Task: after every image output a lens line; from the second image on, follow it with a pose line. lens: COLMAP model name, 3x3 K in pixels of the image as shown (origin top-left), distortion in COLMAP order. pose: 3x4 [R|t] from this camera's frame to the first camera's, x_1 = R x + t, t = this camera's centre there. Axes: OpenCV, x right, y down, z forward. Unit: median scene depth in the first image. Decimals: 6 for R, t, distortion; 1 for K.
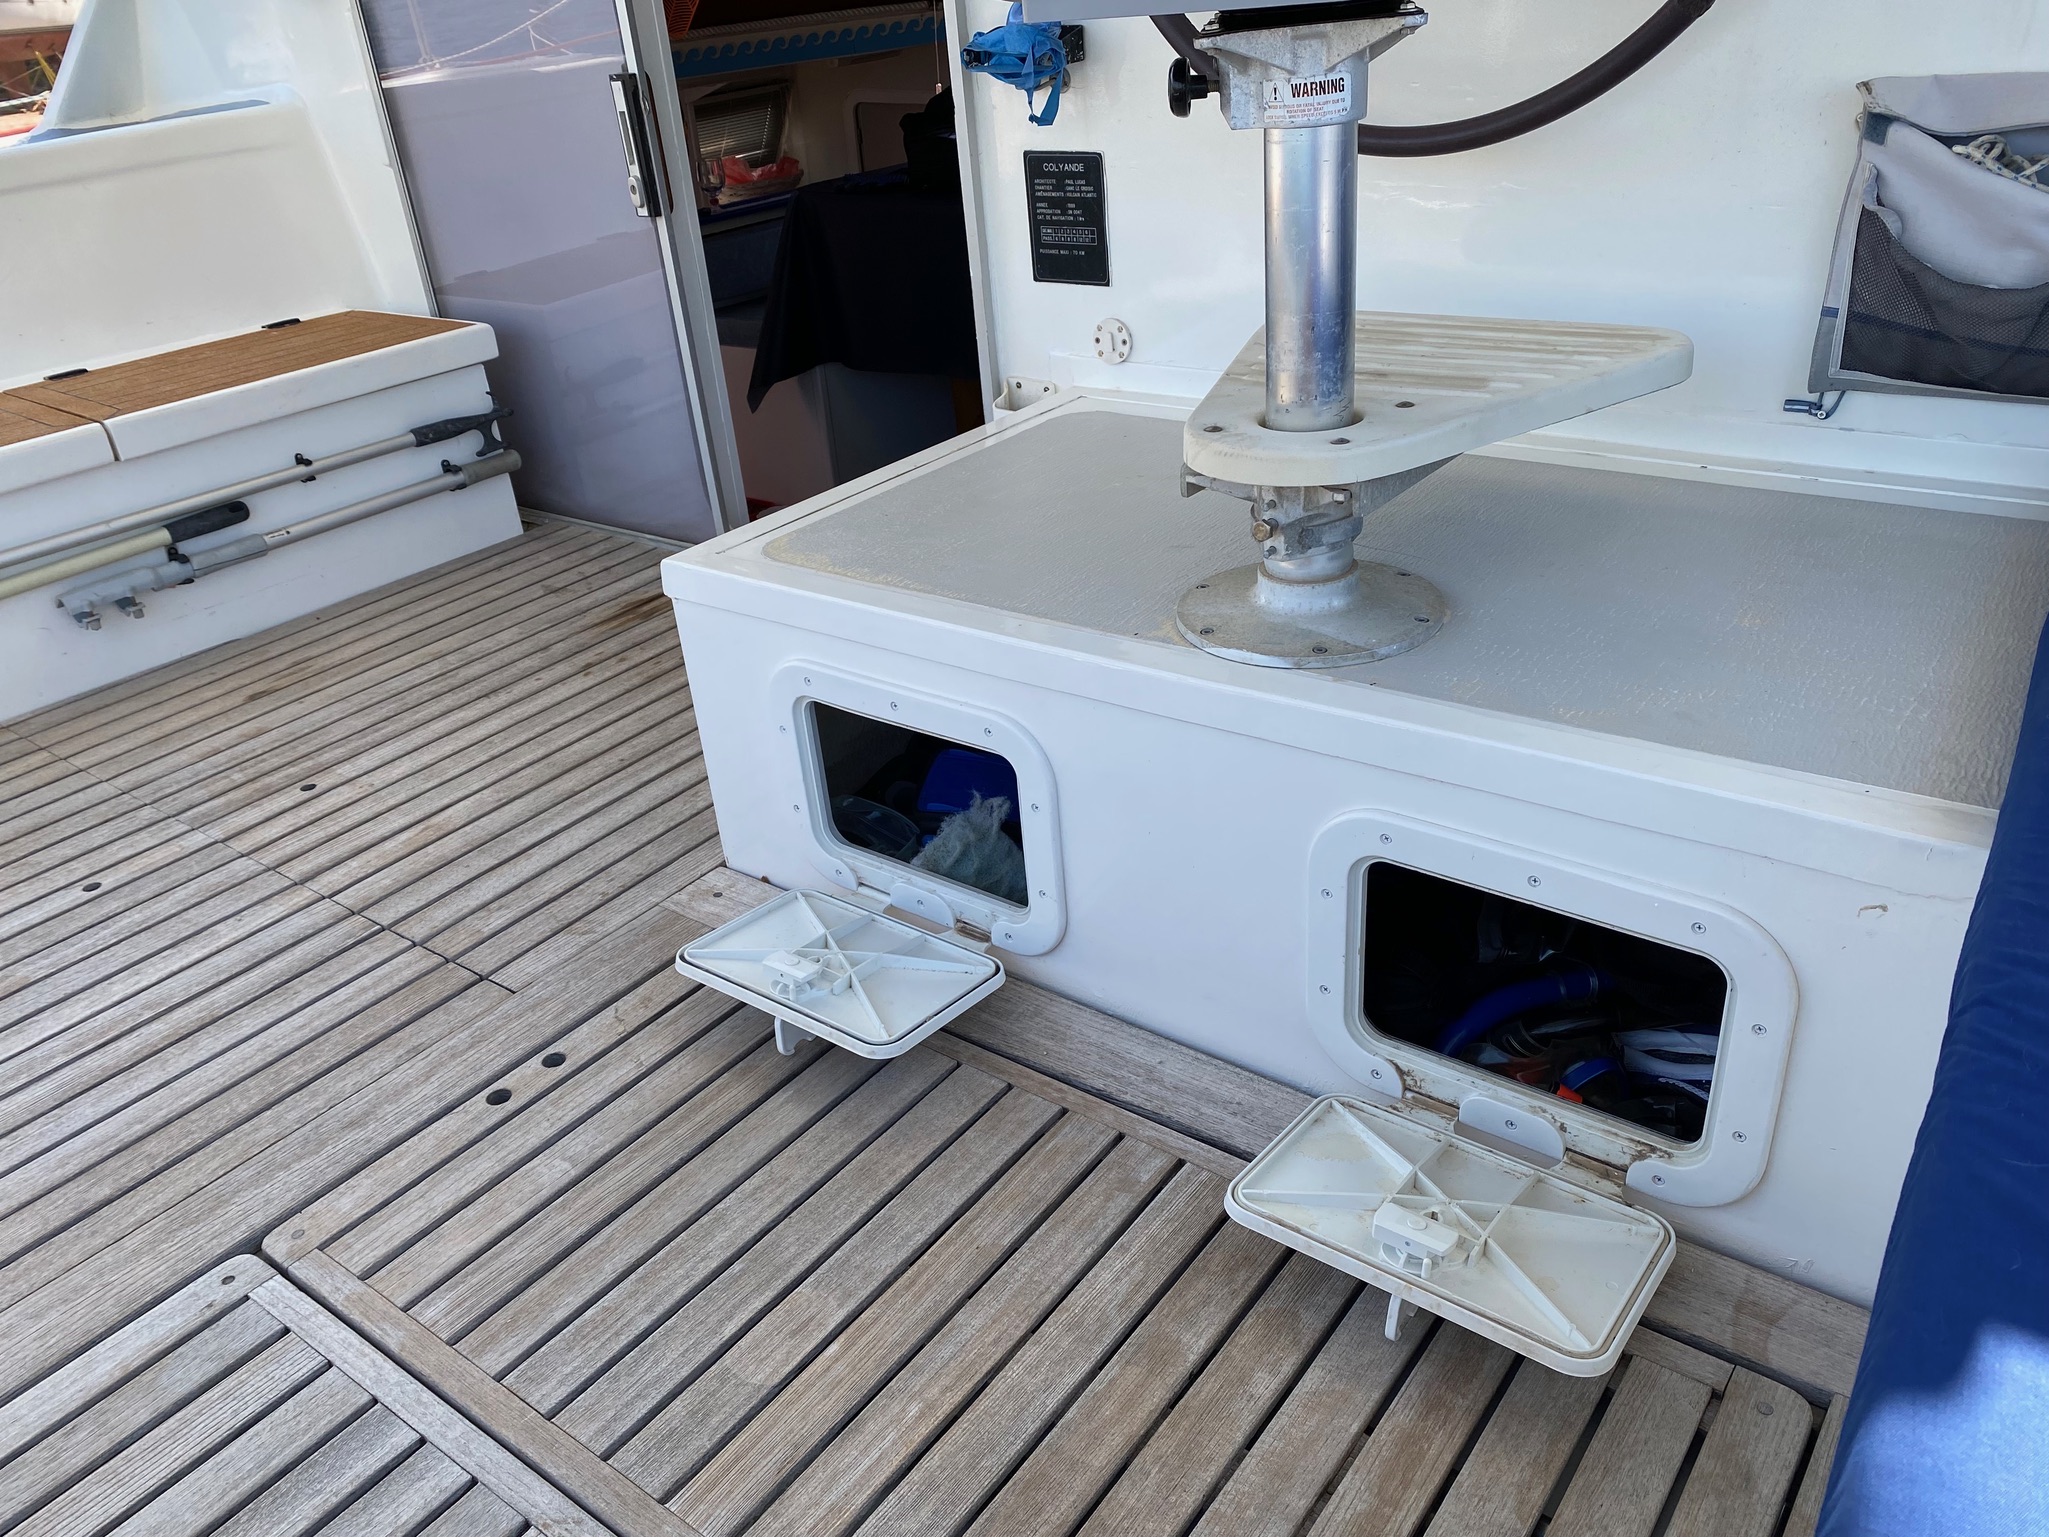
lens RADIAL K [[1567.7, 0, 1014.6], [0, 1567.7, 755.2], [0, 0, 1]] dist [0.030537, -0.040815]
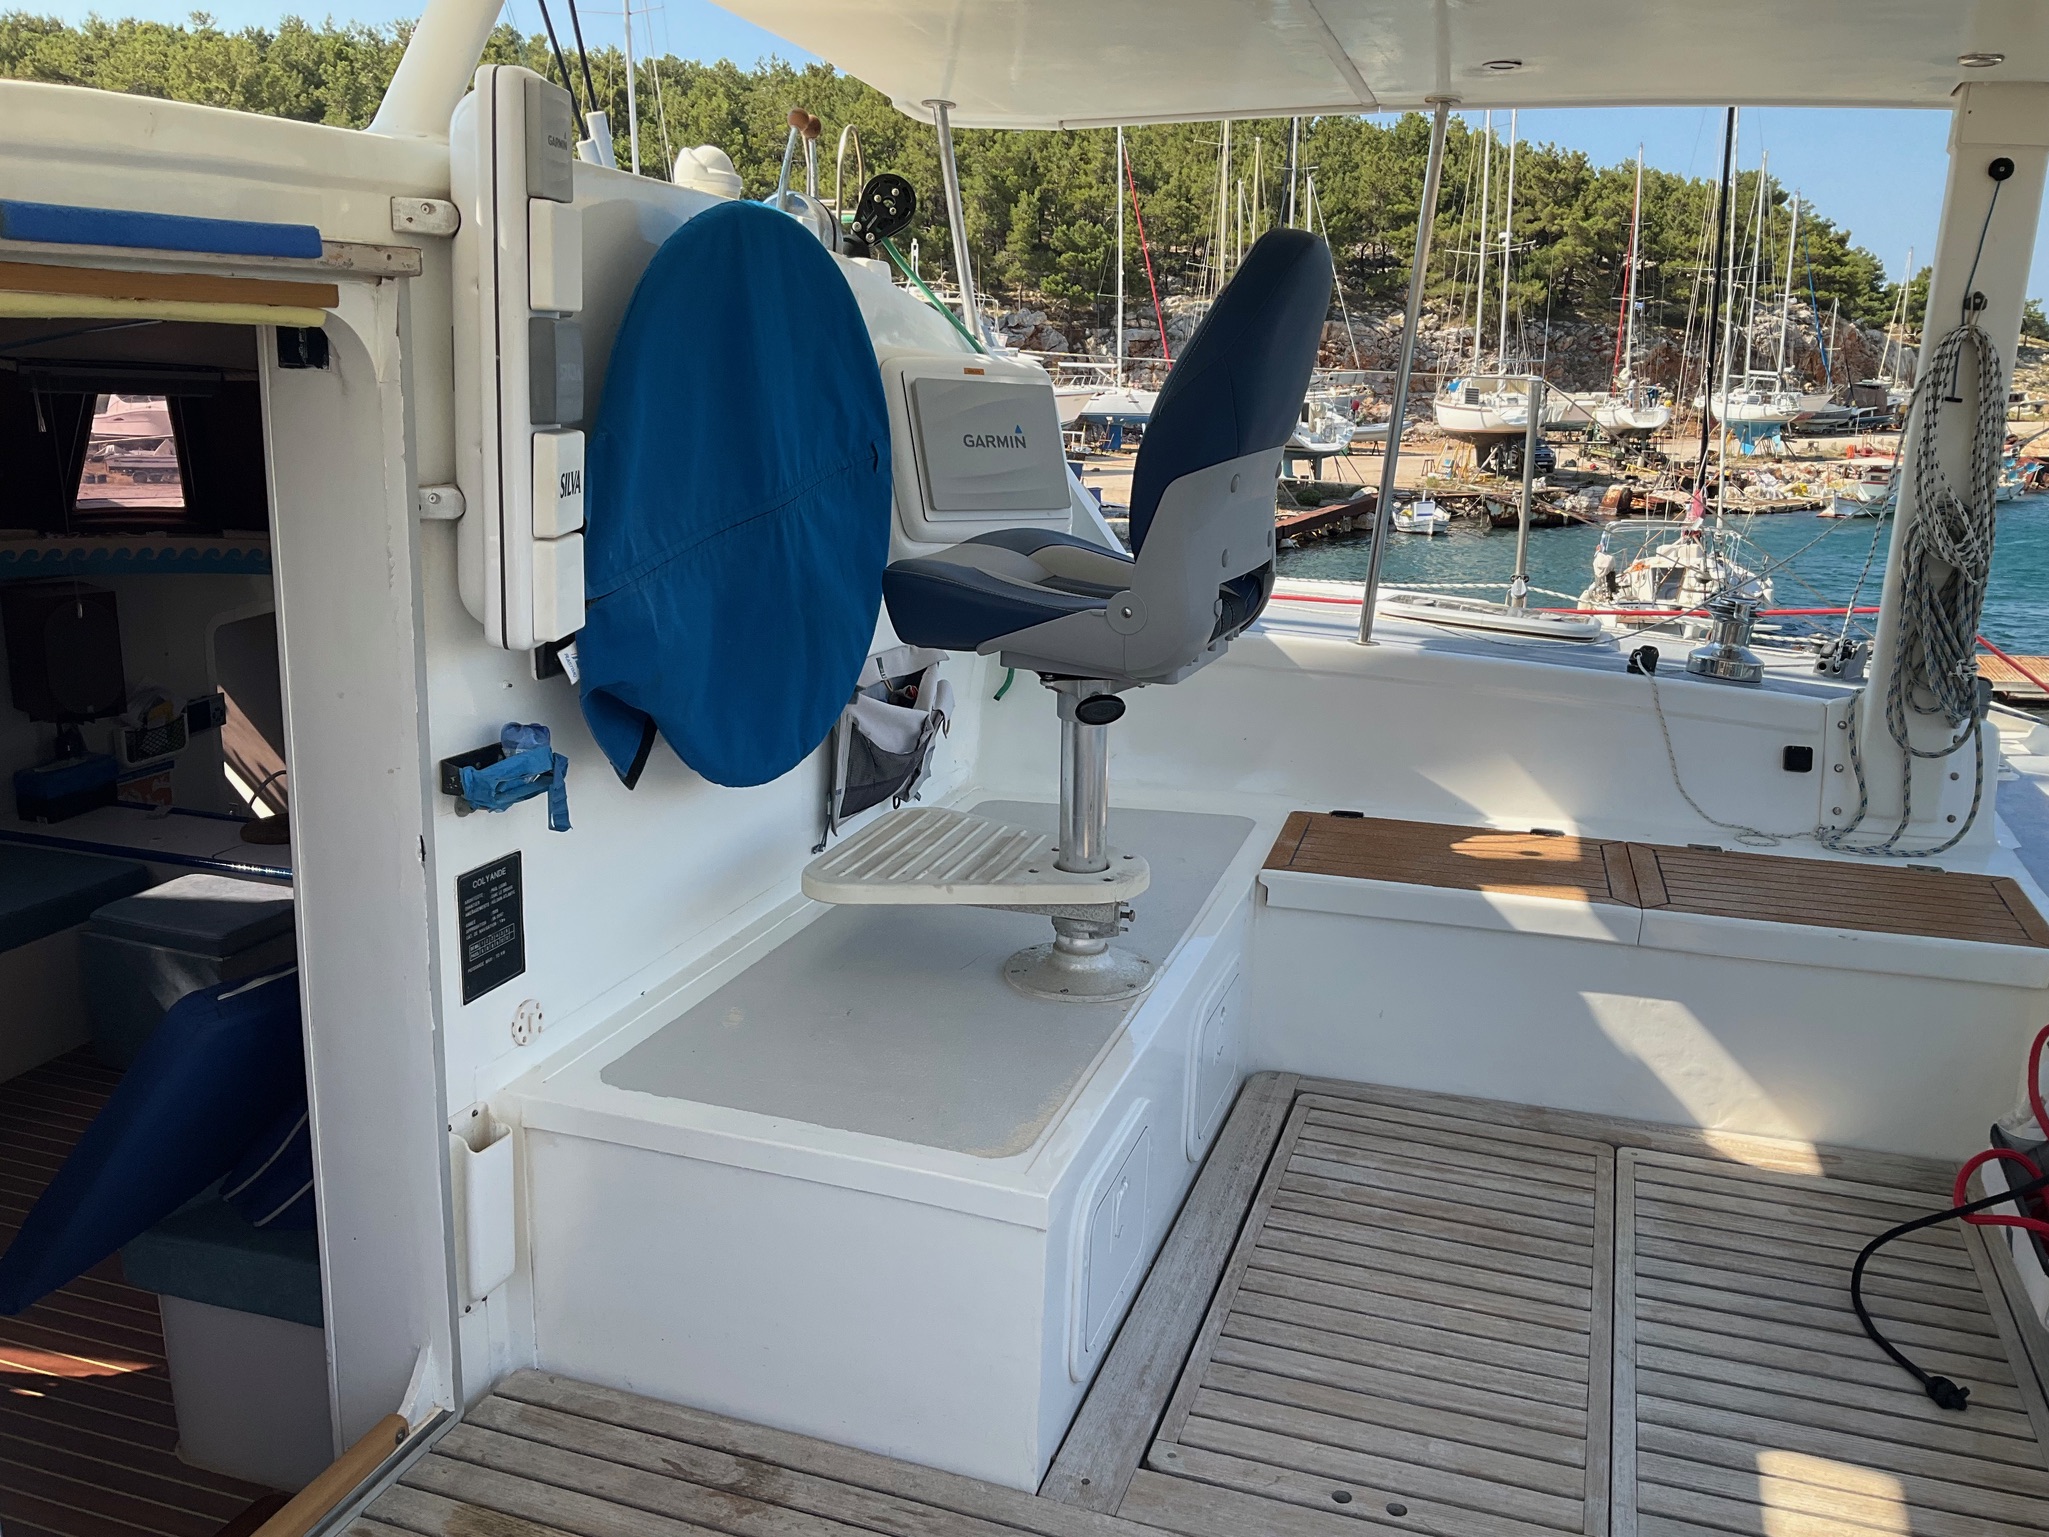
lens RADIAL K [[1680.8, 0, 1016.5], [0, 1680.8, 757.9], [0, 0, 1]] dist [0.065383, -0.108284]
pose [[-0.321796, -0.154275, 0.934155, -0.880033], [0.442228, 0.847912, 0.292370, -0.511342], [-0.837186, 0.507194, -0.204630, 0.777910]]
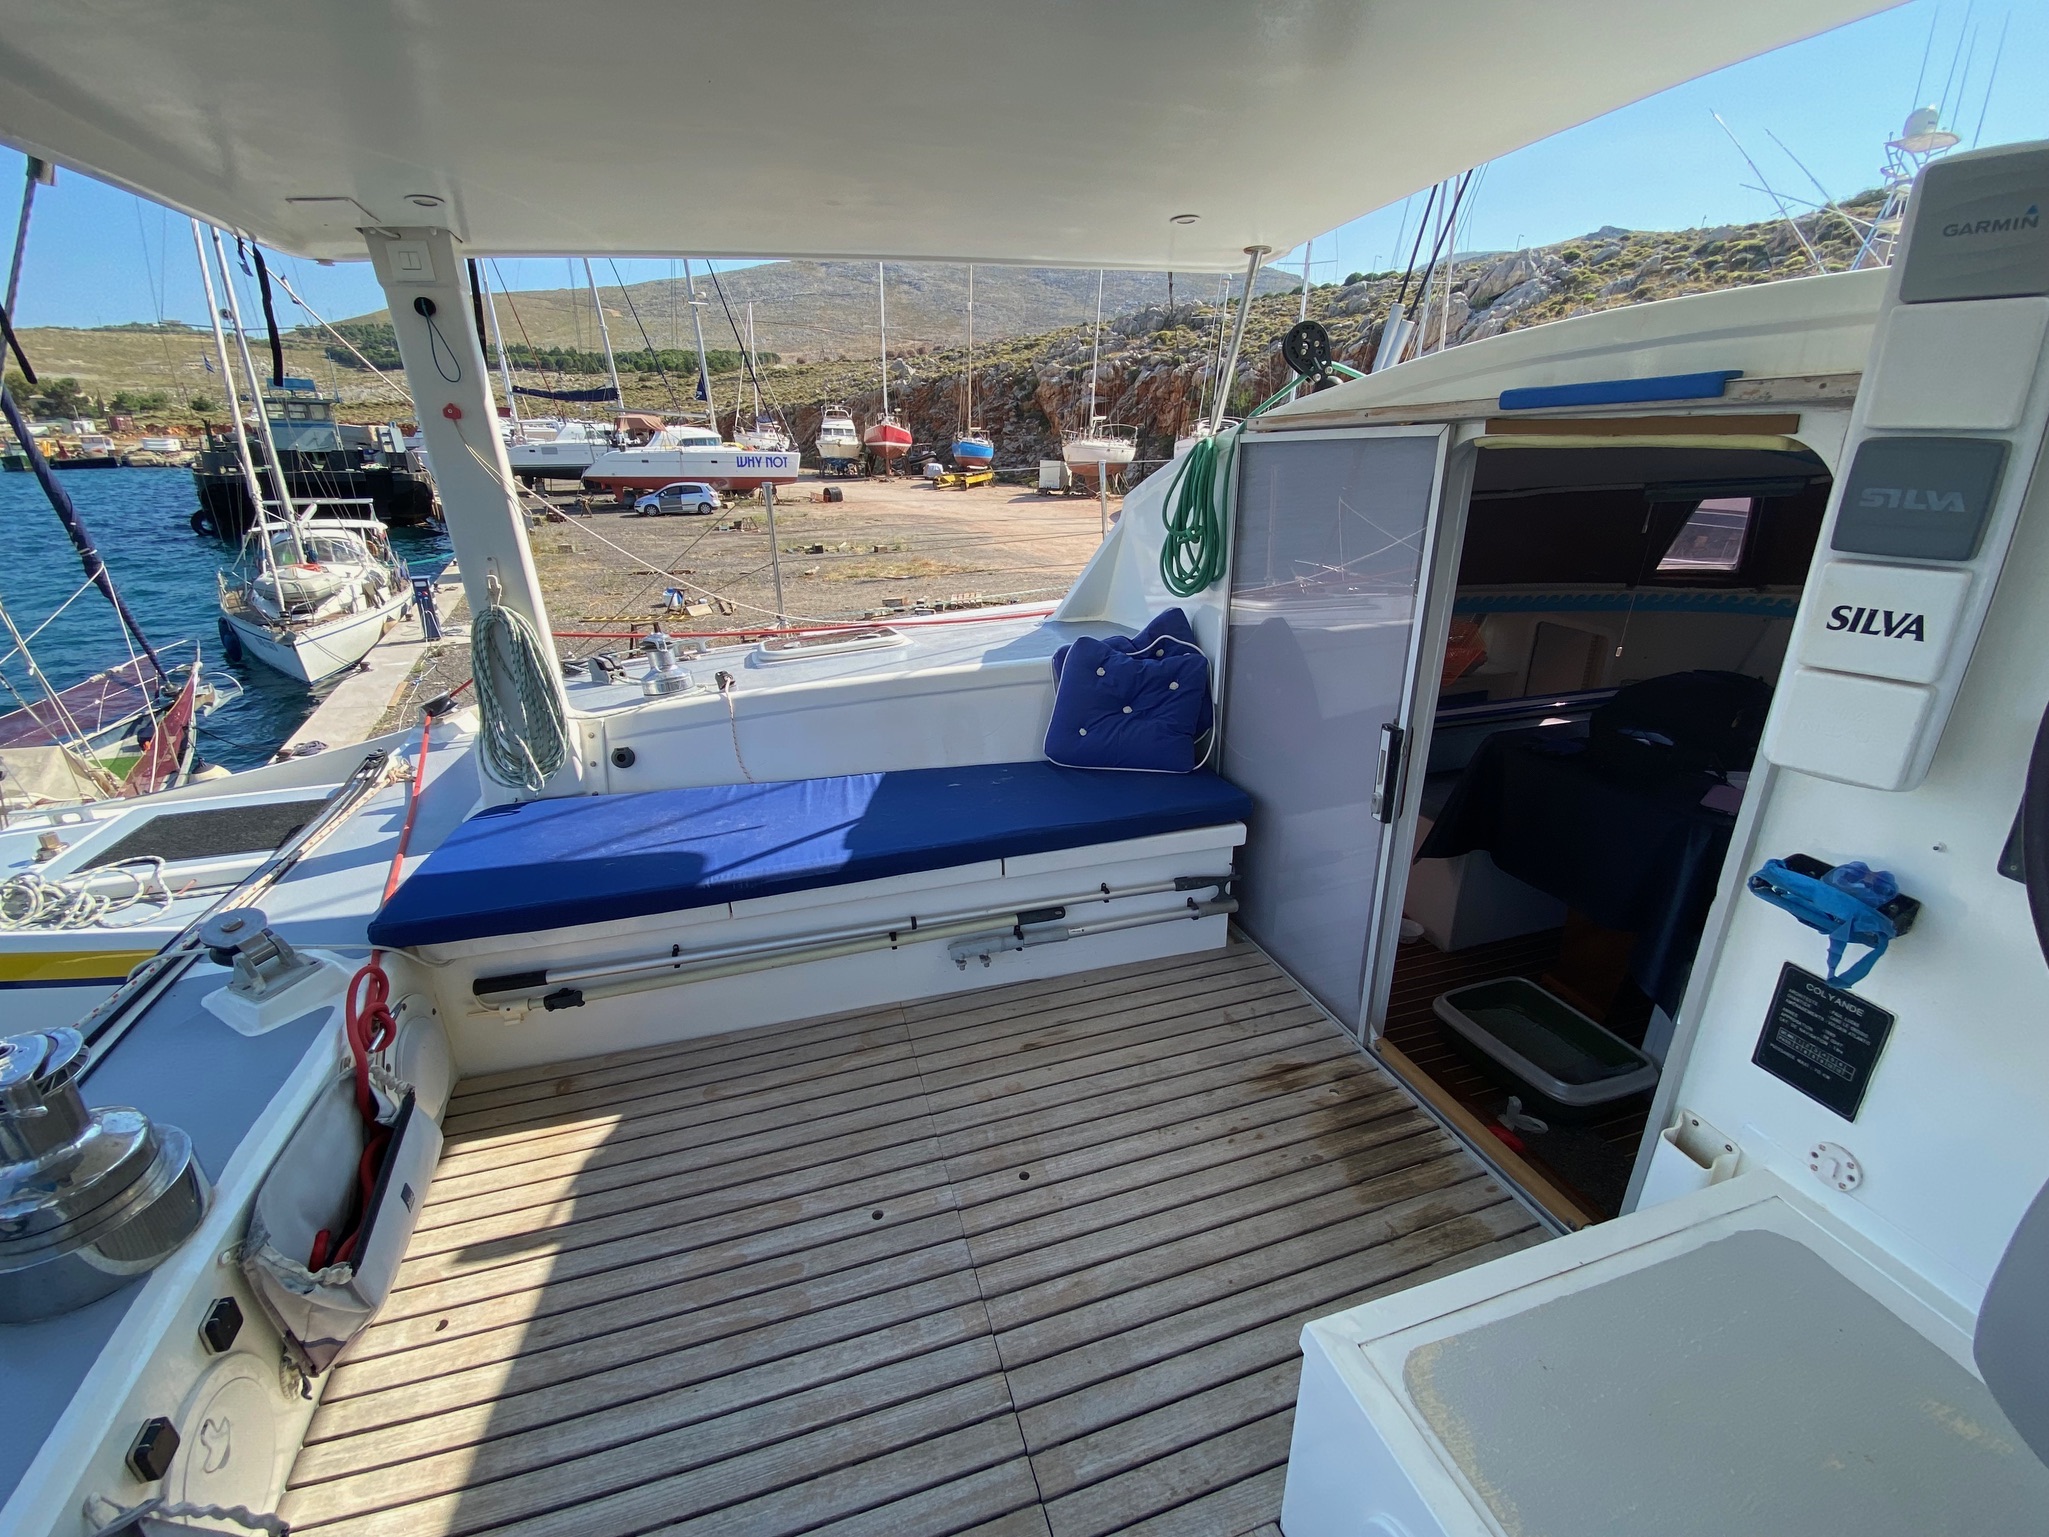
lens RADIAL K [[829.4, 0, 1029.2], [0, 829.4, 765.9], [0, 0, 1]] dist [-0.005418, -0.004522]
pose [[0.820764, 0.262165, -0.507559, -0.138265], [-0.308685, 0.951132, -0.007889, -0.303486], [0.480688, 0.163151, 0.861581, 0.248660]]
